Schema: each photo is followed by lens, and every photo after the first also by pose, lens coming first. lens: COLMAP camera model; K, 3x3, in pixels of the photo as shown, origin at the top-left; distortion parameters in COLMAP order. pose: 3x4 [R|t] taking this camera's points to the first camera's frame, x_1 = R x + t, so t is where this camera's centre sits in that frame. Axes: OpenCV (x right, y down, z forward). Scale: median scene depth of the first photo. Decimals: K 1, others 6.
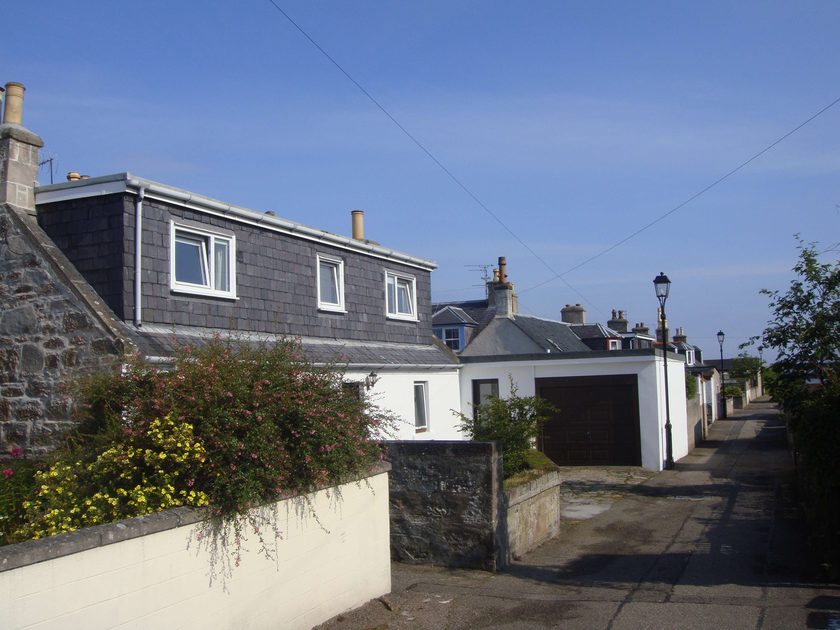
lens RADIAL K [[929.3, 0, 420.0], [0, 929.3, 315.0], [0, 0, 1]] dist [-0.153367, 0.154844]
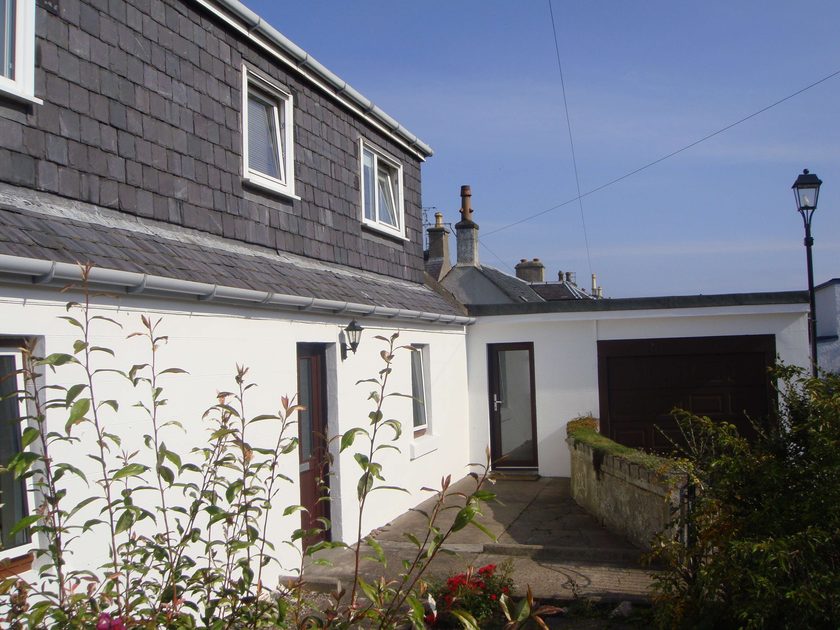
lens RADIAL K [[929.3, 0, 420.0], [0, 929.3, 315.0], [0, 0, 1]] dist [-0.153367, 0.154844]
pose [[0.992776, 0.009370, 0.119614, -0.069188], [-0.012700, 0.999552, 0.027106, 0.041274], [-0.119306, -0.028430, 0.992450, 0.480769]]
